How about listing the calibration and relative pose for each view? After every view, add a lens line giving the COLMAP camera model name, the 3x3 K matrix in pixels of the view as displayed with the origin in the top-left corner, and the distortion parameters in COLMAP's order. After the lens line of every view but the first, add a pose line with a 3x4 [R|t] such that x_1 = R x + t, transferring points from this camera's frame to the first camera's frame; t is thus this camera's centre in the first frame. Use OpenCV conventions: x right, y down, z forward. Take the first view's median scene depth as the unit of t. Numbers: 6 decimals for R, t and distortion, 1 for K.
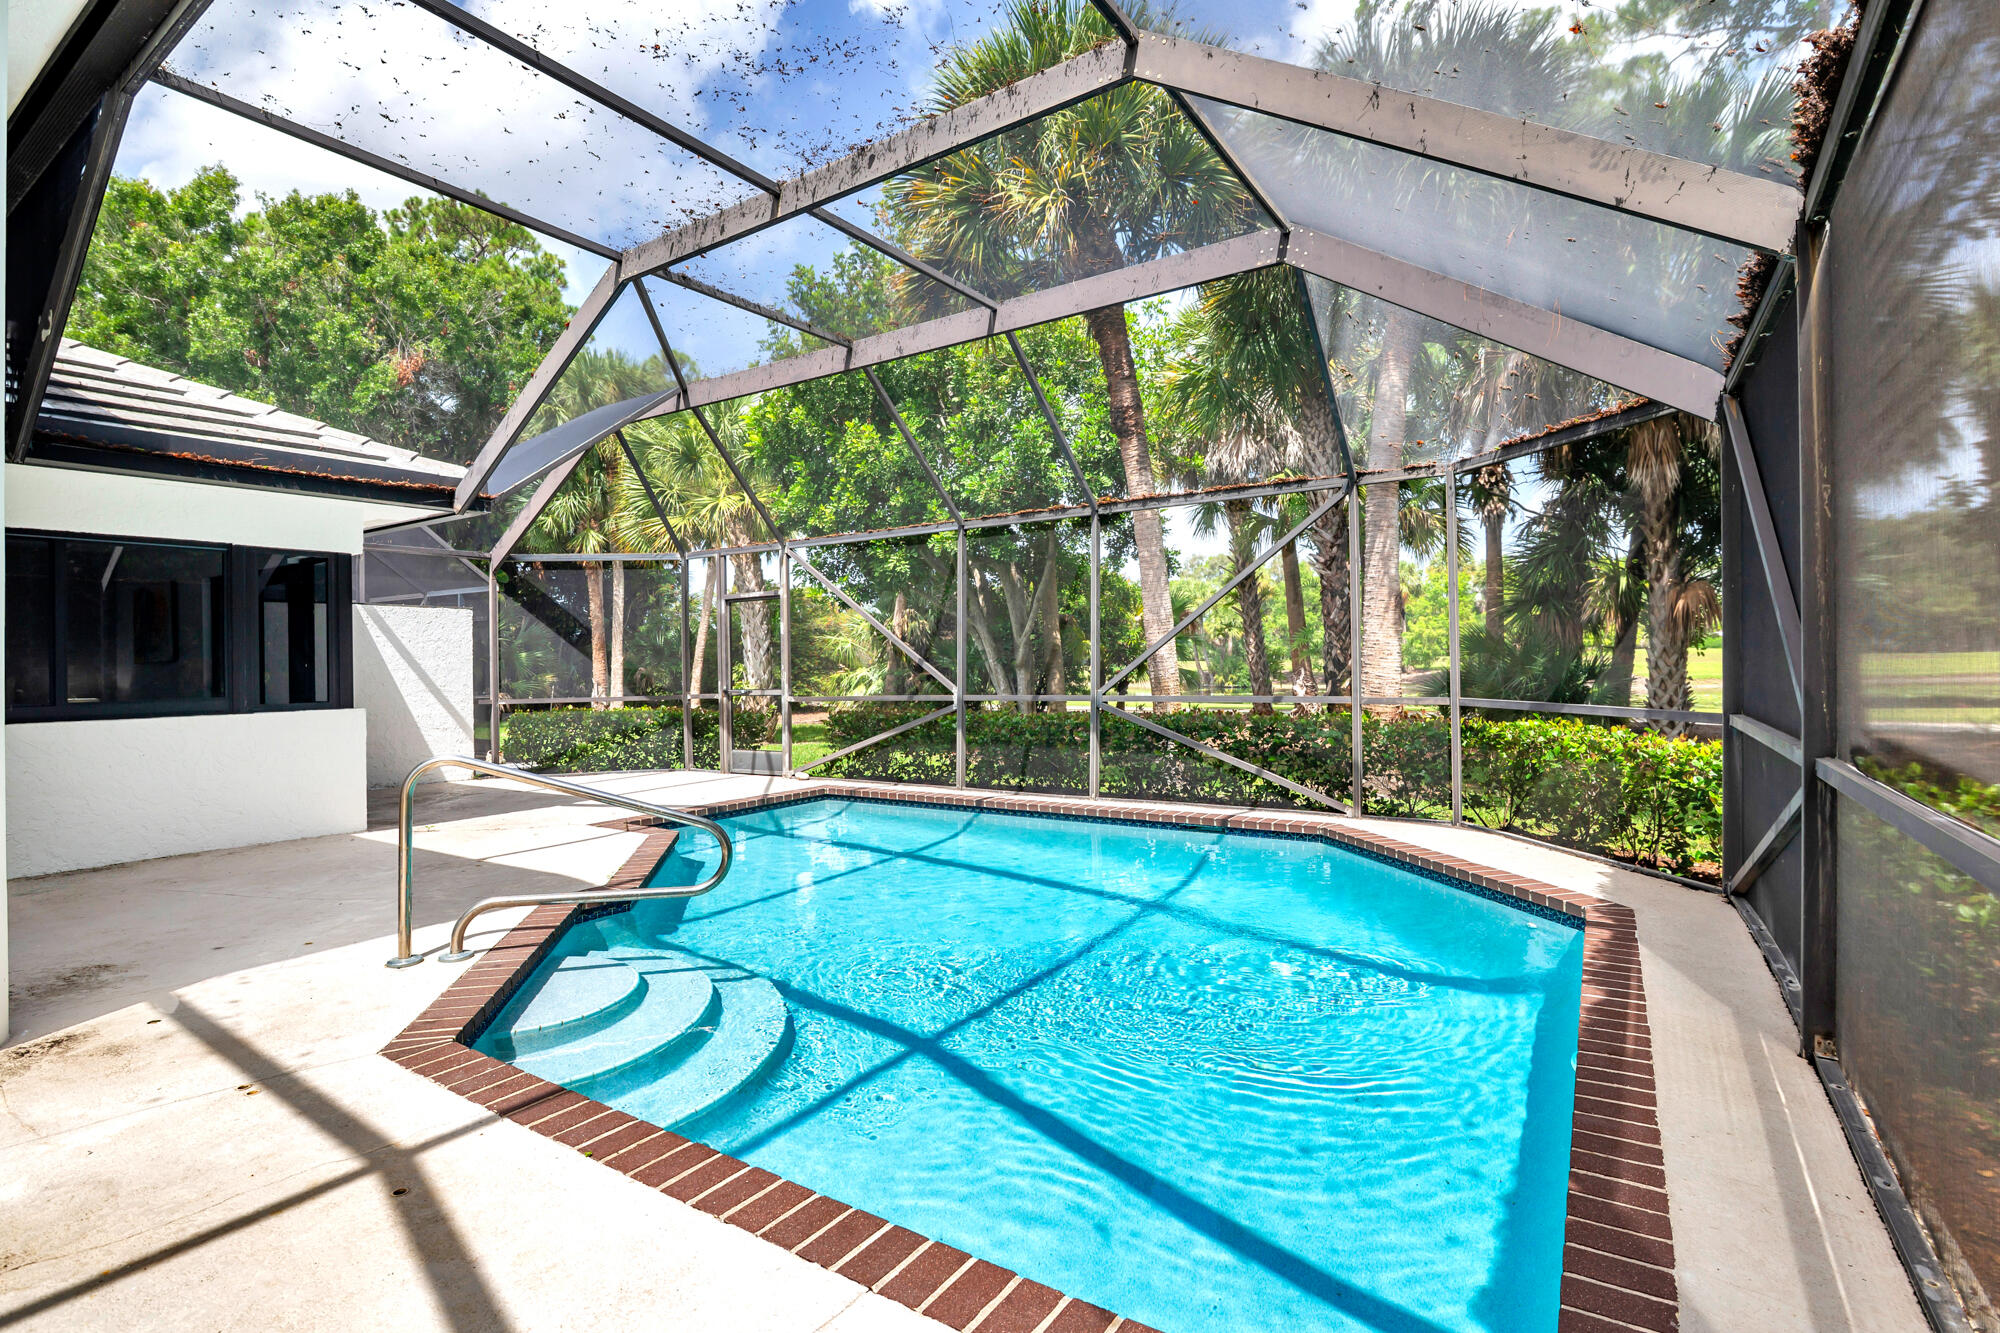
lens RADIAL K [[937.7, 0, 993.3], [0, 937.7, 666.8], [0, 0, 1]] dist [-0.020021, 0.000718]
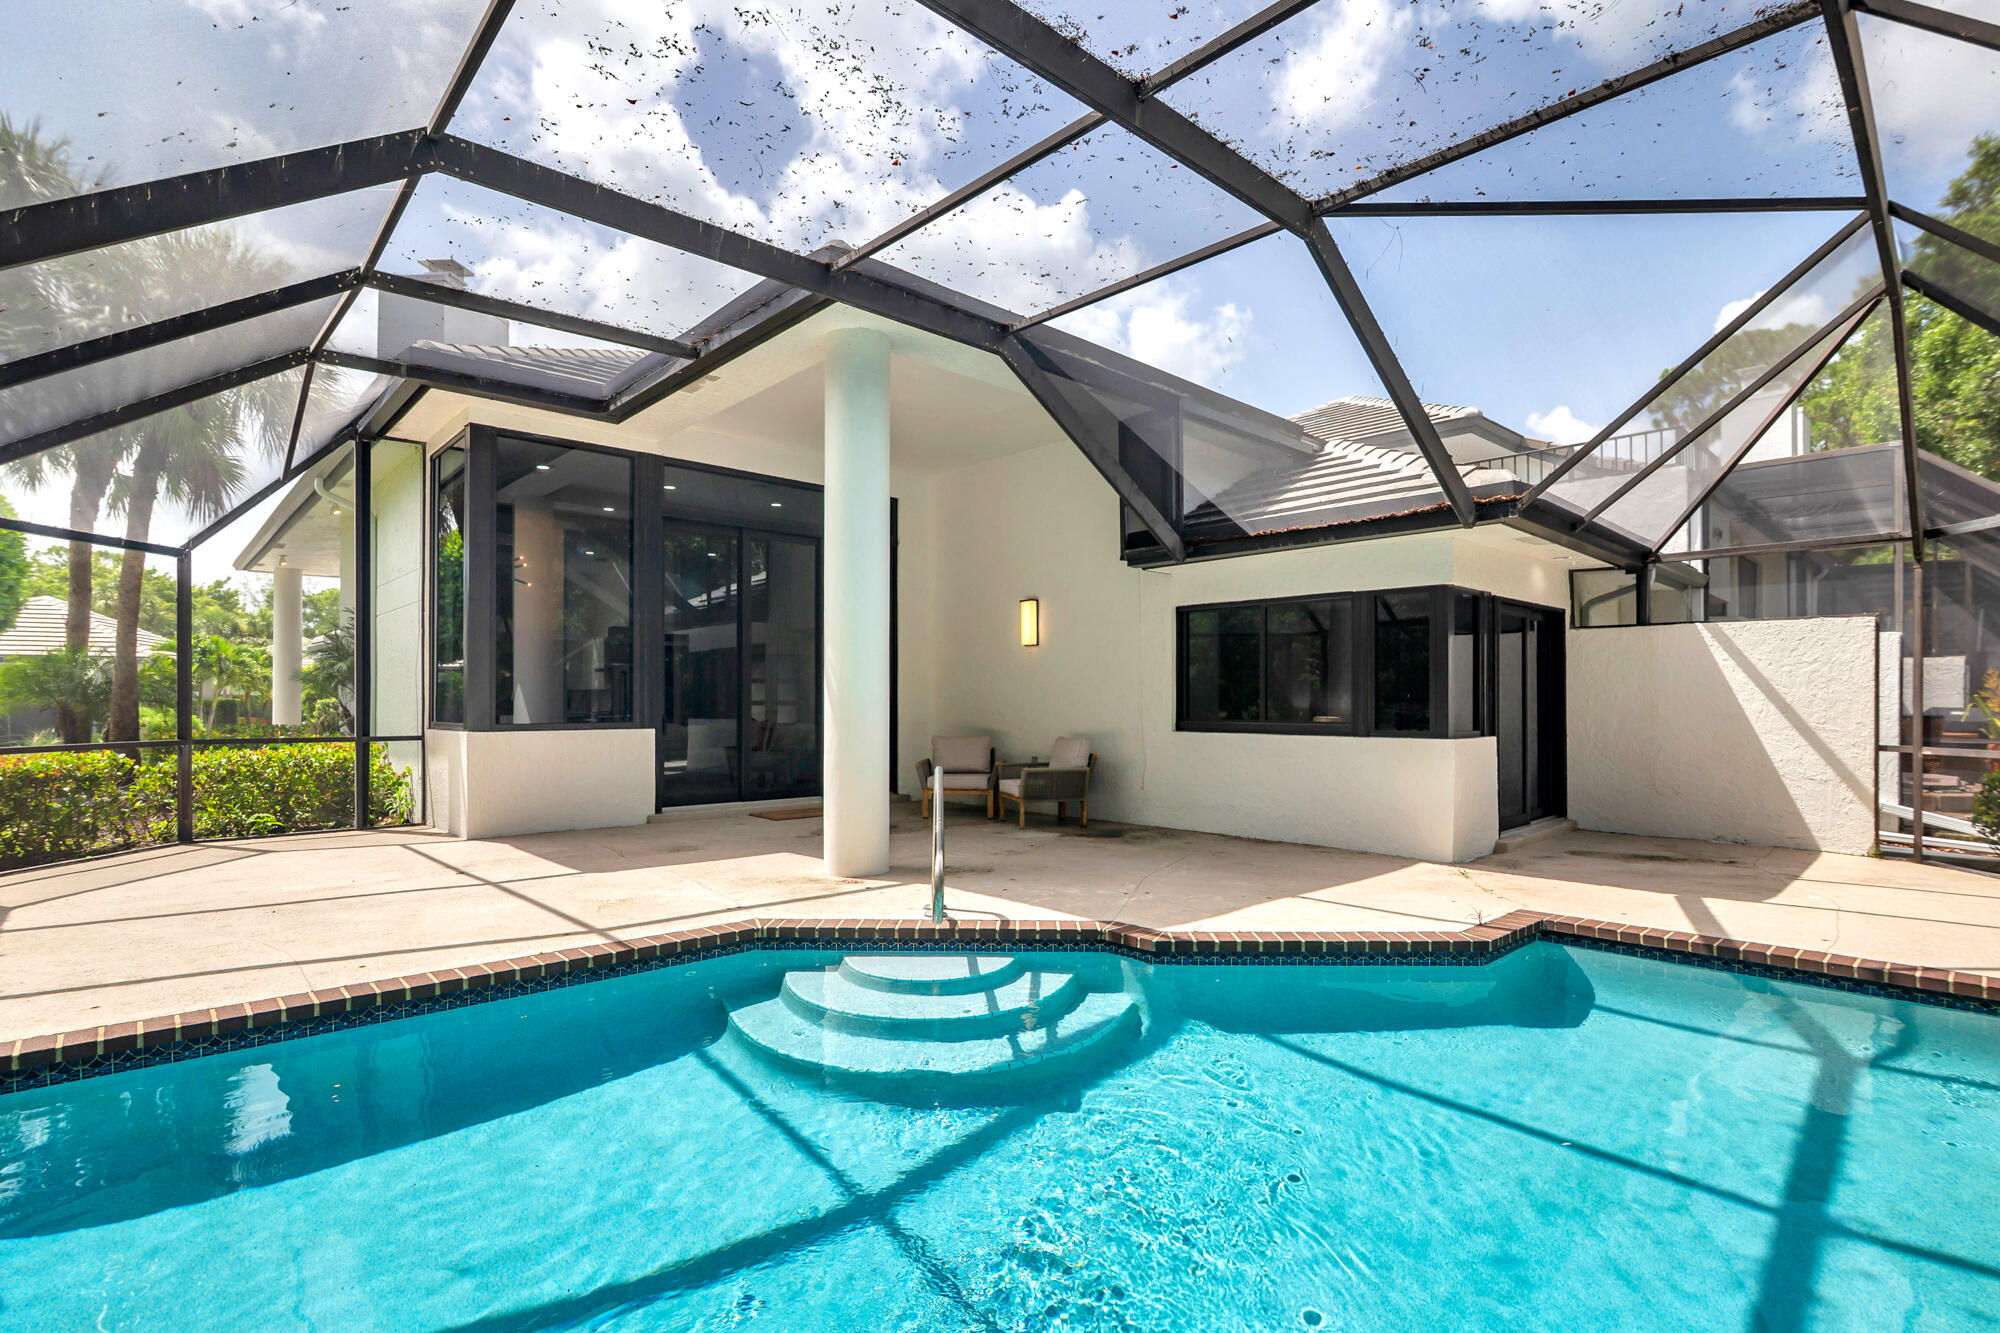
lens RADIAL K [[952.4, 0, 1006.7], [0, 952.4, 701.3], [0, 0, 1]] dist [-0.025426, -0.000848]
pose [[-0.214476, 0.014764, -0.976618, 0.352307], [-0.004395, 0.999861, 0.016081, -0.009255], [0.976719, 0.007741, -0.214382, 0.663077]]
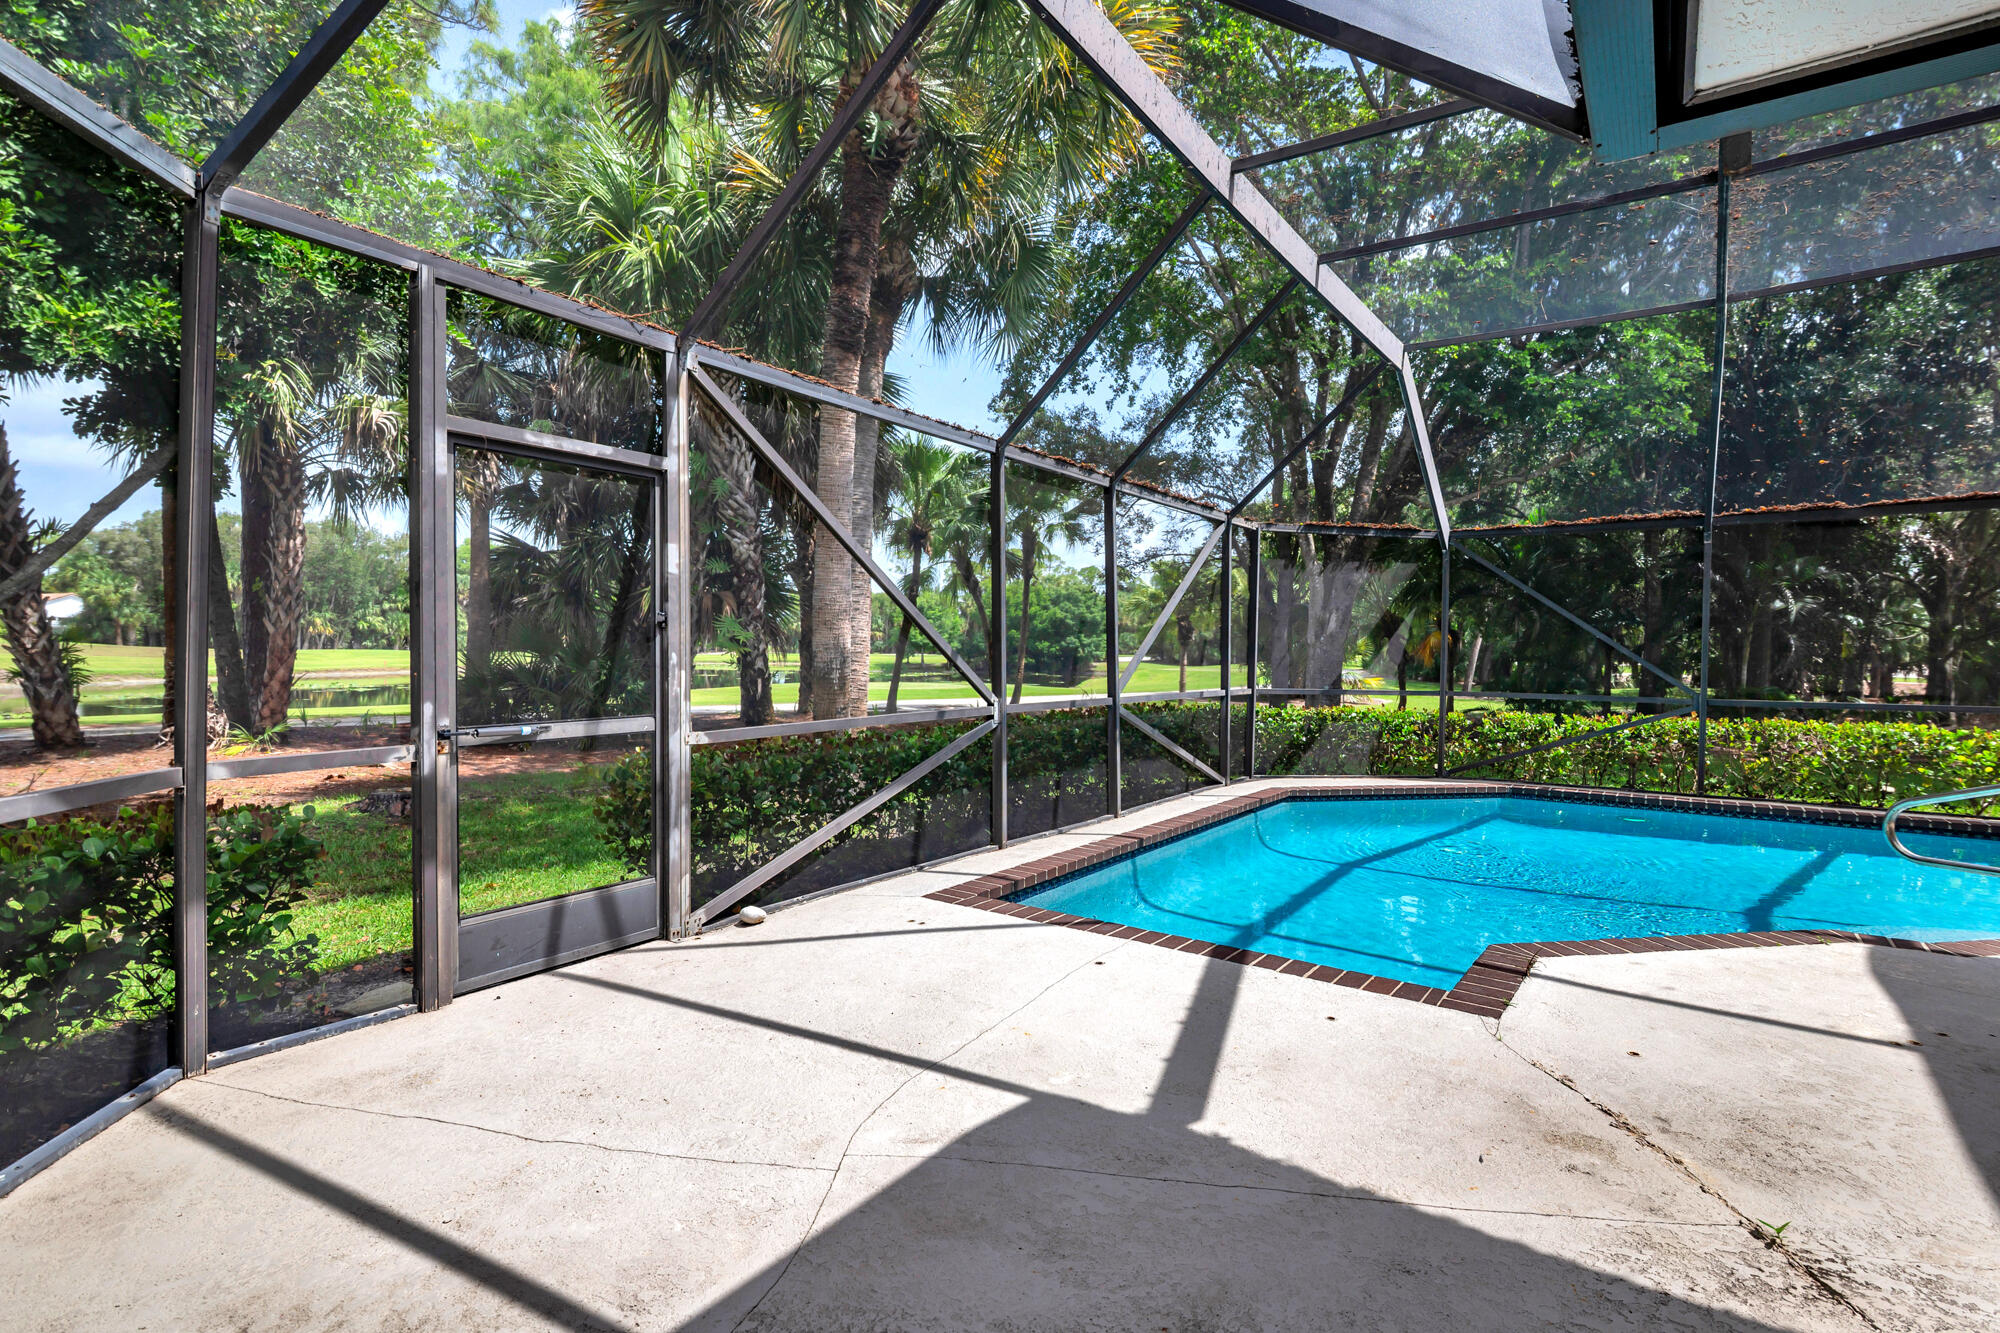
lens RADIAL K [[964.6, 0, 1012.8], [0, 964.6, 674.1], [0, 0, 1]] dist [-0.000078, 0.000785]
pose [[0.026125, -0.009313, 0.999615, -0.790100], [-0.003534, 0.999949, 0.009409, 0.001303], [-0.999652, -0.003778, 0.026091, 1.067969]]
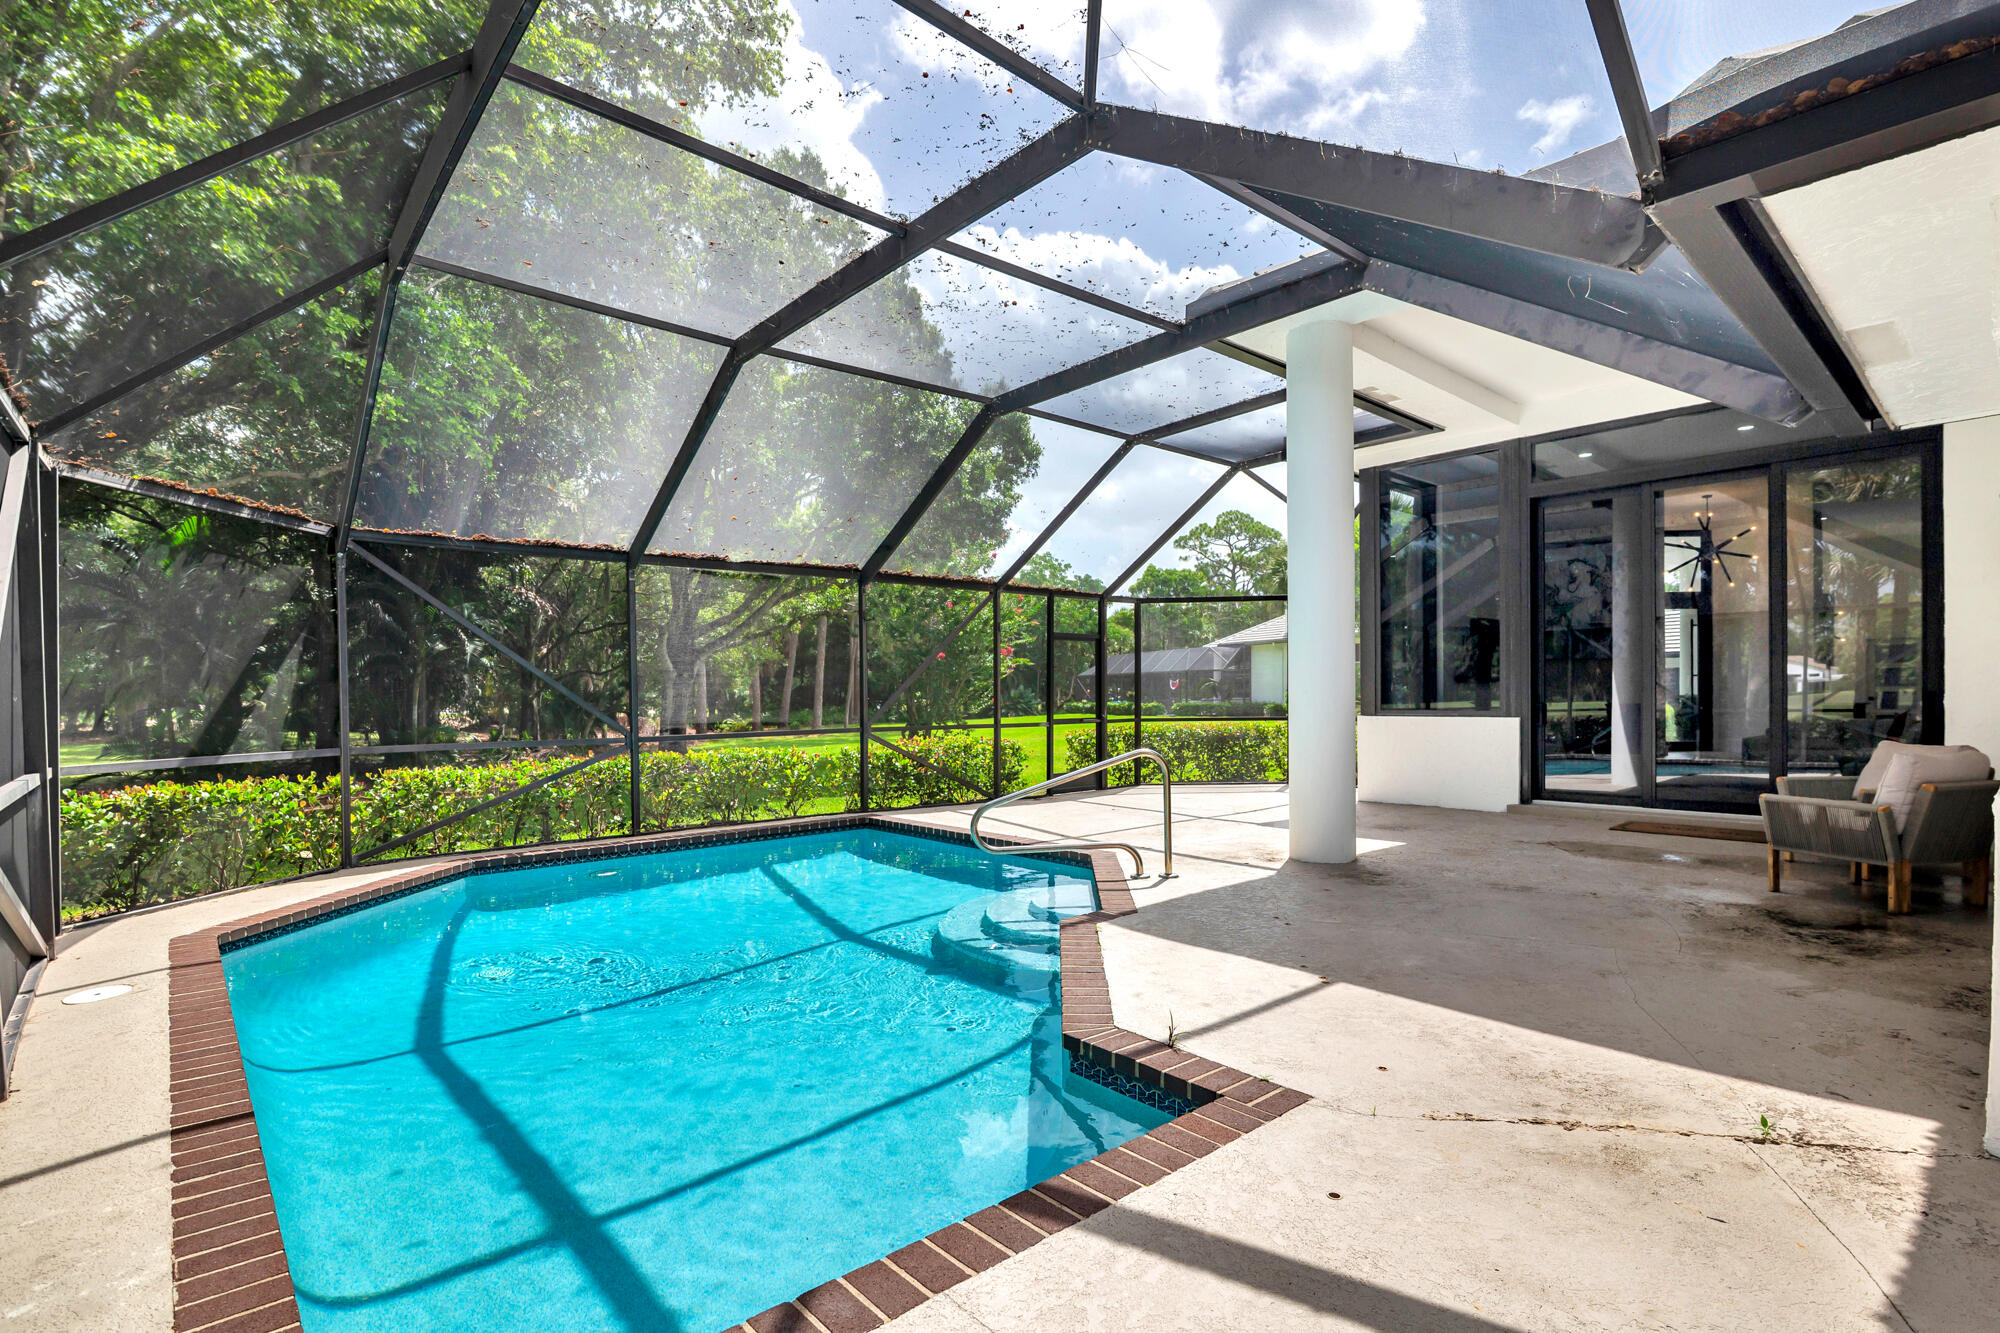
lens RADIAL K [[952.4, 0, 1006.7], [0, 952.4, 701.3], [0, 0, 1]] dist [-0.025426, -0.000848]
pose [[-0.967065, 0.022460, 0.253536, -0.368338], [0.026184, 0.999593, 0.011322, -0.003229], [-0.253179, 0.017588, -0.967260, 1.234984]]
